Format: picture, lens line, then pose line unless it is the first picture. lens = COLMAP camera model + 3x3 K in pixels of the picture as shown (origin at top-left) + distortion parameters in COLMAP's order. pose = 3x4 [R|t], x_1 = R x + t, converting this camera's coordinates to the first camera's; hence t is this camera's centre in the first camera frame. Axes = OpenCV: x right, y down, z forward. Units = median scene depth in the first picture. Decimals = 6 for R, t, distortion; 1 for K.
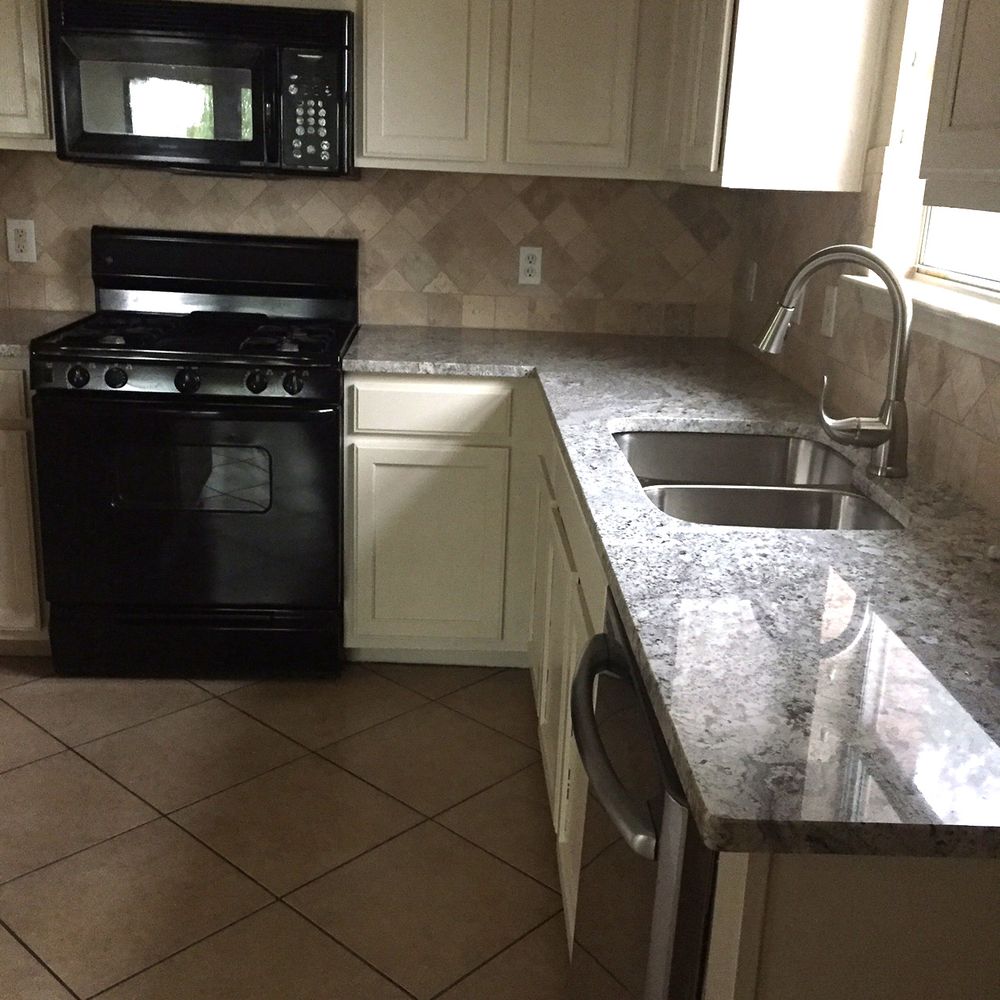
lens RADIAL K [[1146.5, 0, 497.7], [0, 1146.5, 499.7], [0, 0, 1]] dist [0.034632, 0.000000]
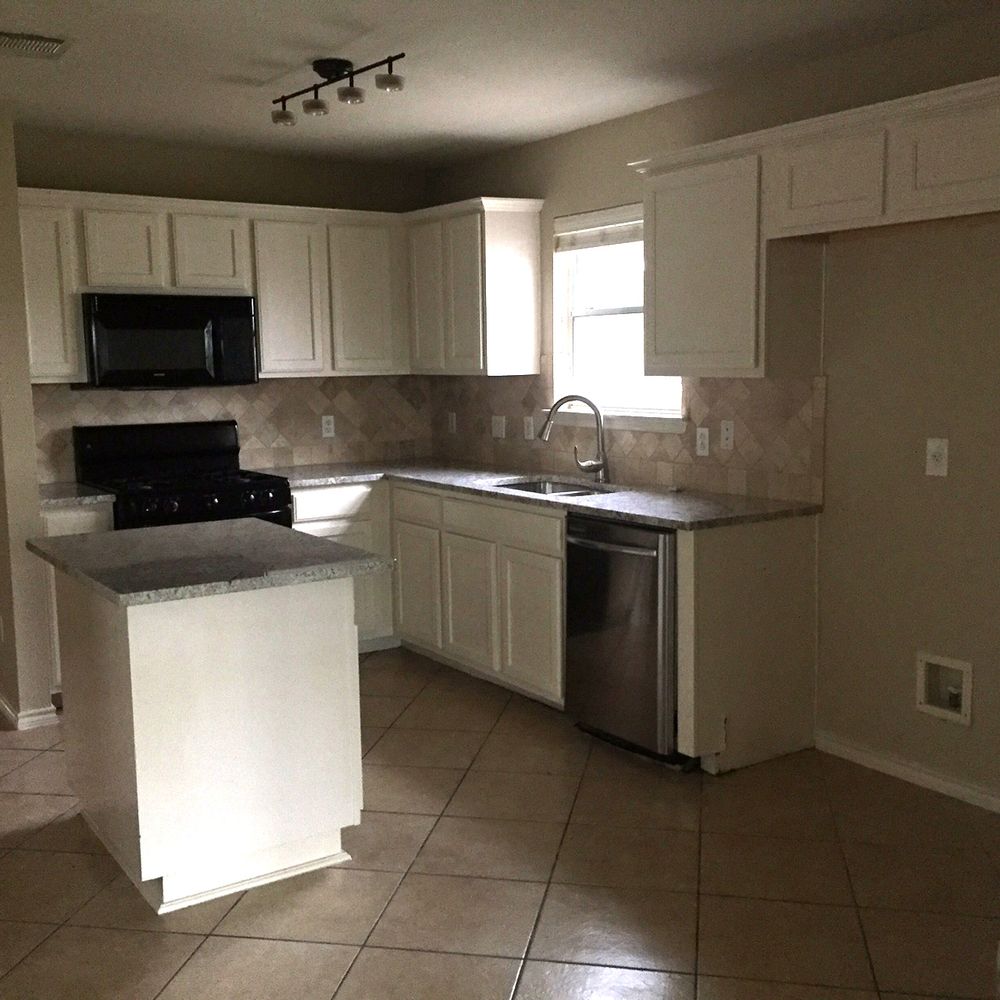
lens RADIAL K [[1146.5, 0, 501.6], [0, 1146.5, 498.7], [0, 0, 1]] dist [0.034632, 0.000000]
pose [[0.852710, -0.123407, 0.507599, -0.651658], [0.197795, 0.975621, -0.095081, 0.120383], [-0.483491, 0.181477, 0.856331, -0.595999]]
